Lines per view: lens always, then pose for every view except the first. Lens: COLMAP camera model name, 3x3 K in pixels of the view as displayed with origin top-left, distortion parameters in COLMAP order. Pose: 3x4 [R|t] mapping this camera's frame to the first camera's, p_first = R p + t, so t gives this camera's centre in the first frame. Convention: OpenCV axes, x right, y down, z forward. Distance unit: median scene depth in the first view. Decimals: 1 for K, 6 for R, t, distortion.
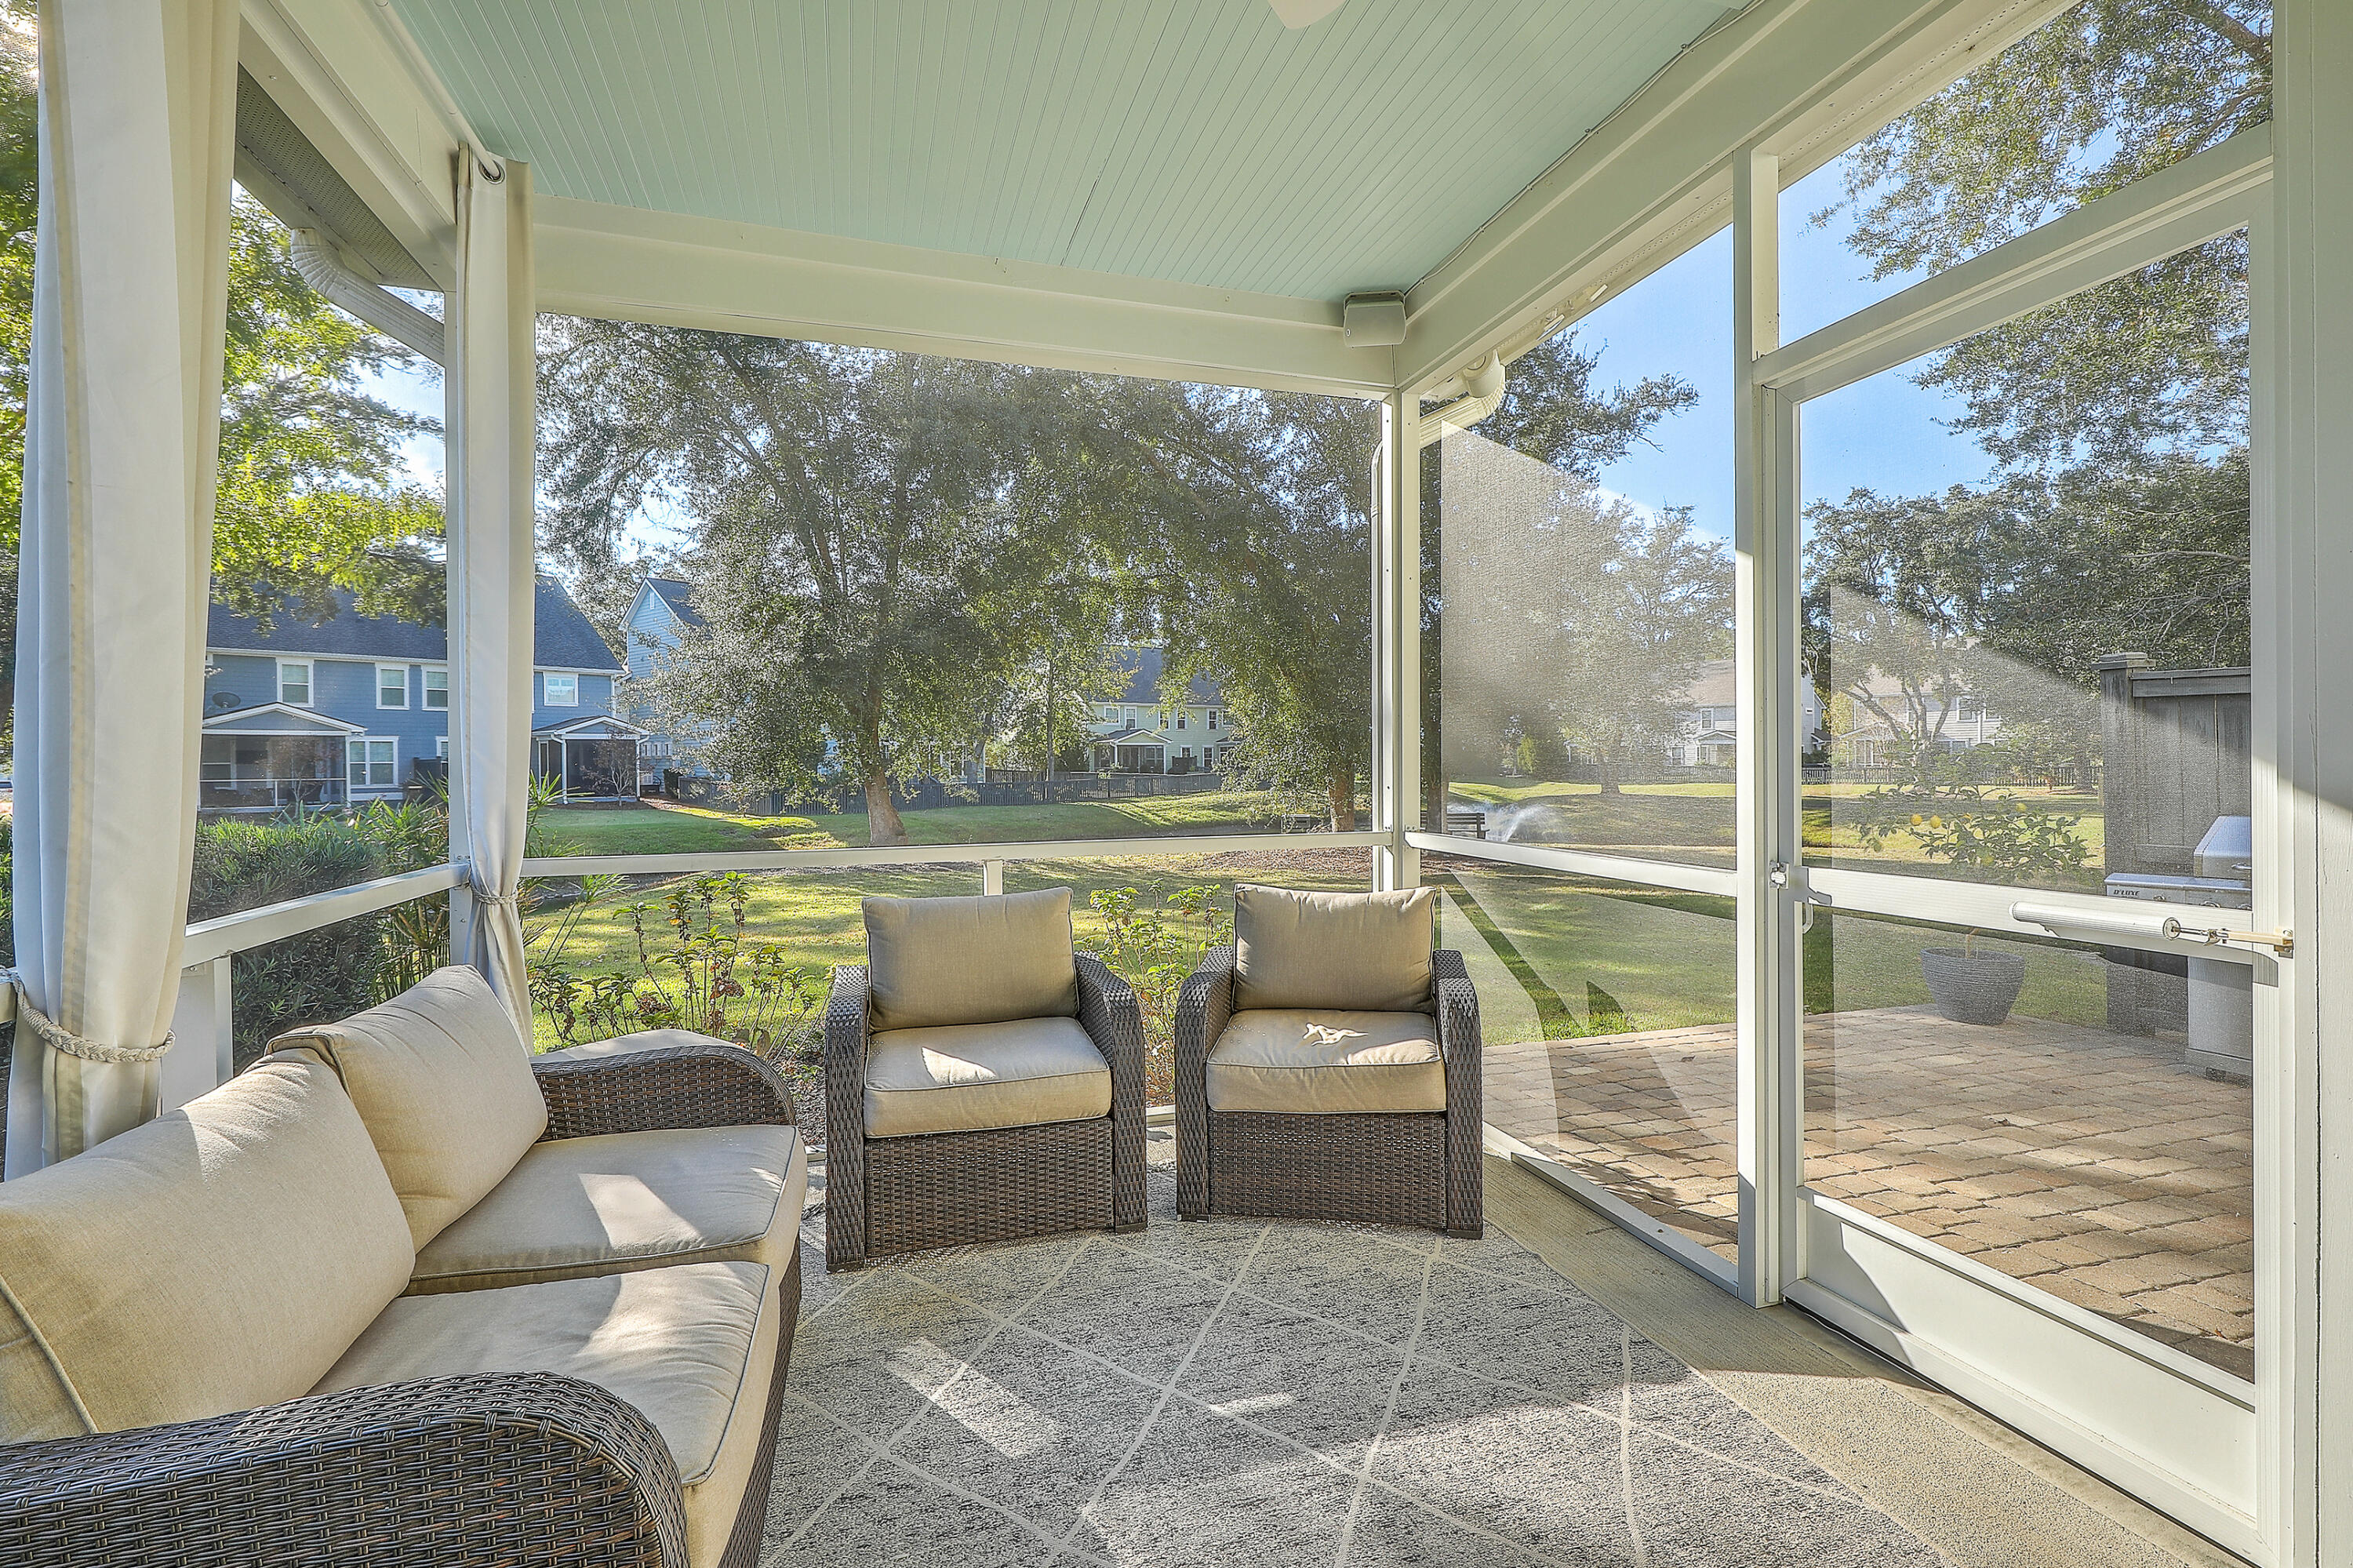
lens RADIAL K [[1070.8, 0, 1196.5], [0, 1070.8, 792.4], [0, 0, 1]] dist [0.002915, -0.000619]
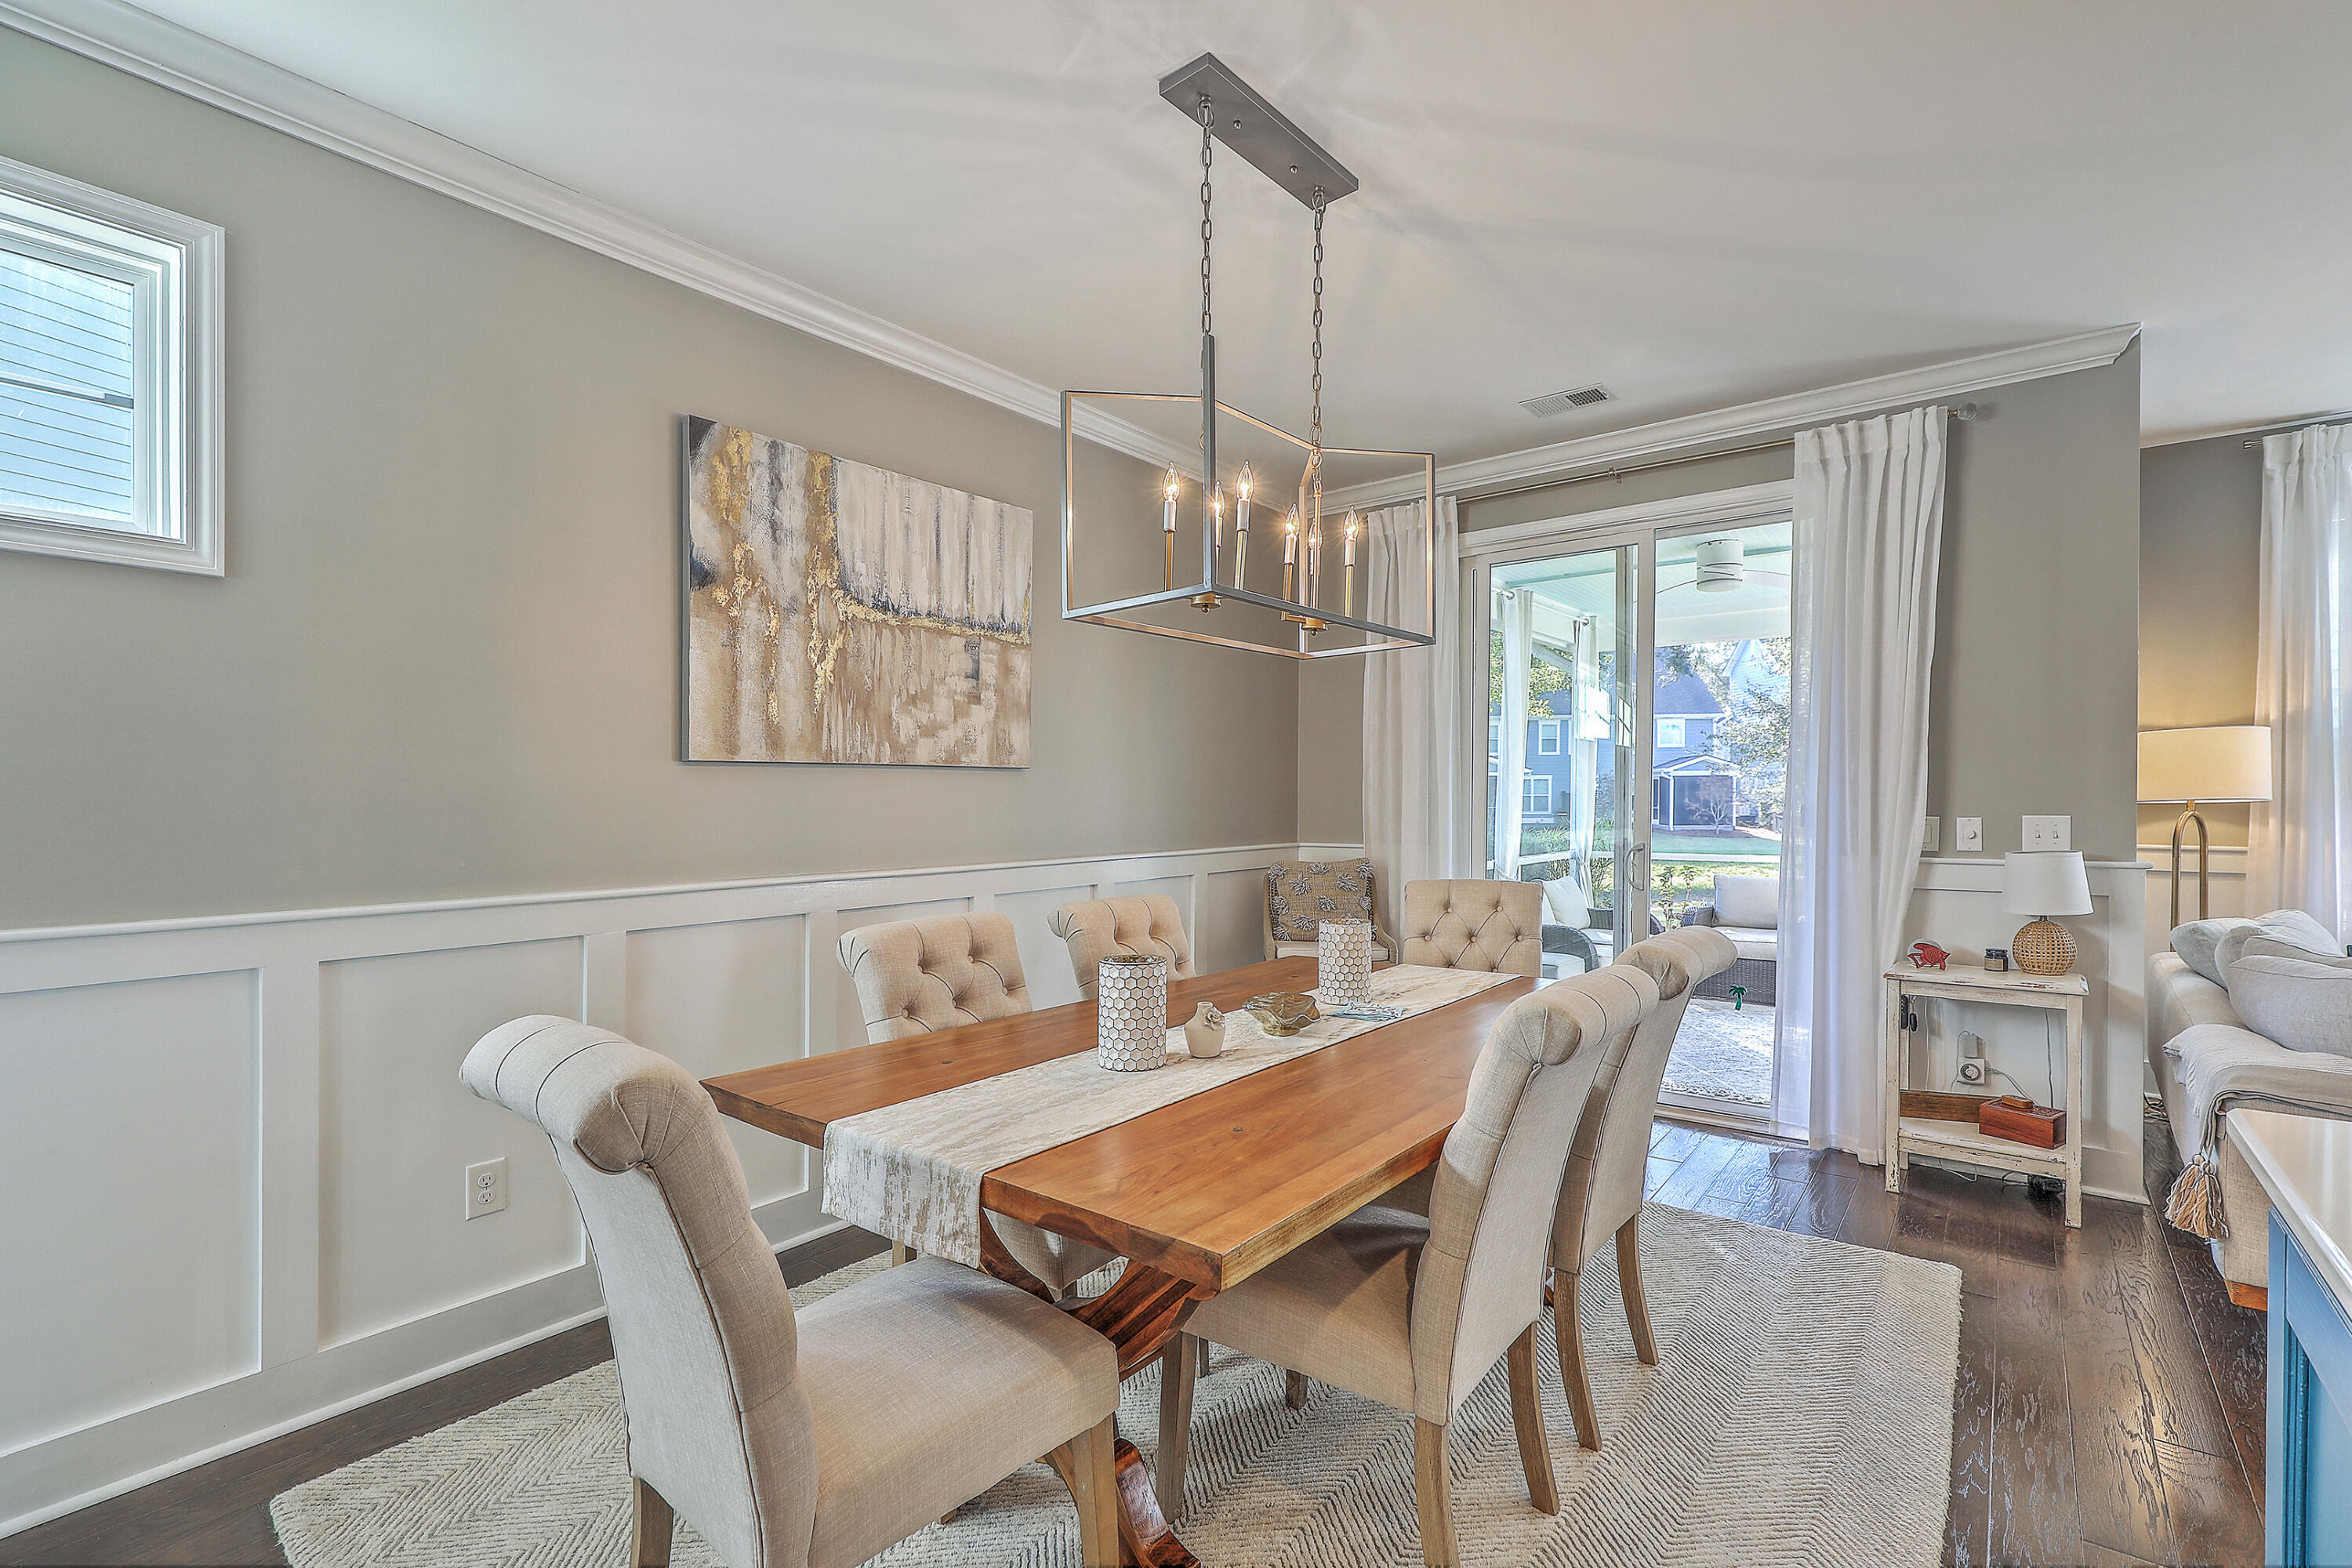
lens RADIAL K [[1070.3, 0, 1196.0], [0, 1070.3, 792.4], [0, 0, 1]] dist [0.002915, -0.000619]
pose [[0.573487, 0.001053, -0.819214, 0.072969], [-0.023182, 0.999620, -0.014943, -0.001699], [0.818886, 0.027560, 0.573294, -0.099430]]
